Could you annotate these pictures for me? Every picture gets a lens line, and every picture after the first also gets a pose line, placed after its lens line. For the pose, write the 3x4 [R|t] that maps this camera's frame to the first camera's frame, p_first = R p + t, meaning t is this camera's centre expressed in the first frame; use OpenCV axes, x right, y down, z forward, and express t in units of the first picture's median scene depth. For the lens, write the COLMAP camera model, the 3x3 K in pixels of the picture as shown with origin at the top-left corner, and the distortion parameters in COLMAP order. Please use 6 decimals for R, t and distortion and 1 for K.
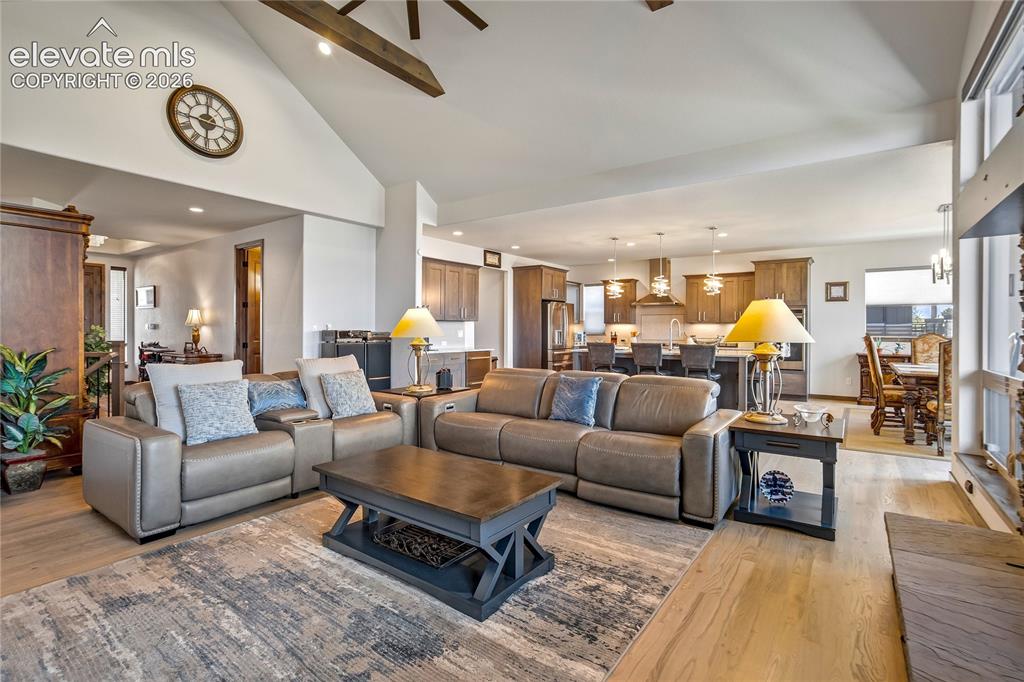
lens RADIAL K [[476.9, 0, 515.7], [0, 476.9, 333.9], [0, 0, 1]] dist [-0.024105, 0.007665]
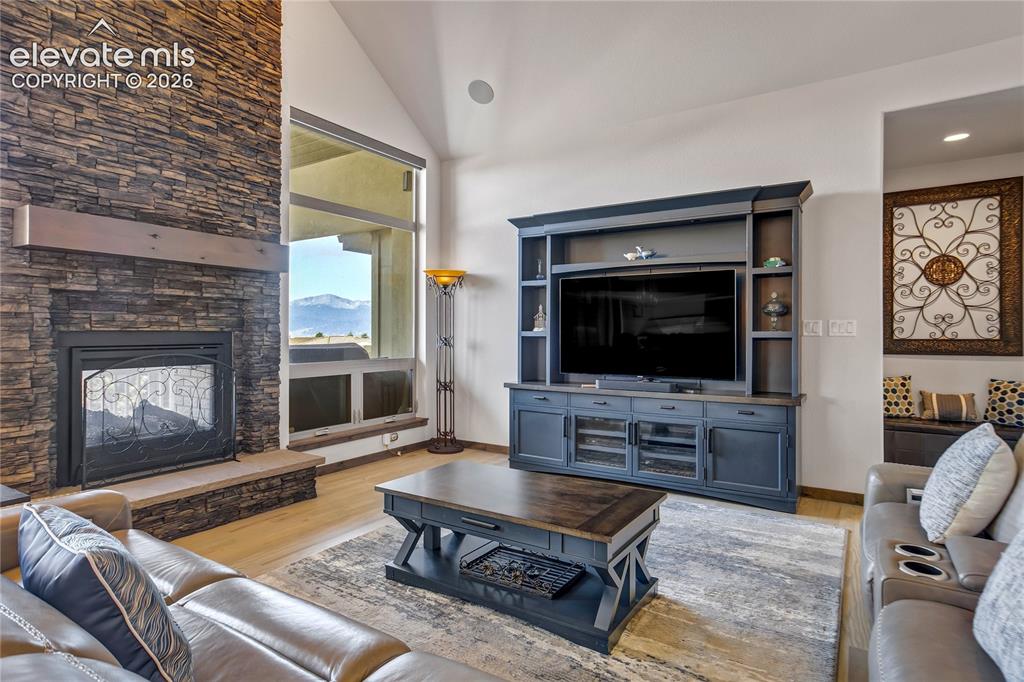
lens RADIAL K [[545.1, 0, 512.8], [0, 545.1, 332.4], [0, 0, 1]] dist [-0.009395, 0.004743]
pose [[-0.999036, -0.004440, -0.043677, -0.036693], [-0.004831, 0.999949, 0.008831, -0.003774], [0.043635, 0.009034, -0.999007, 0.621252]]
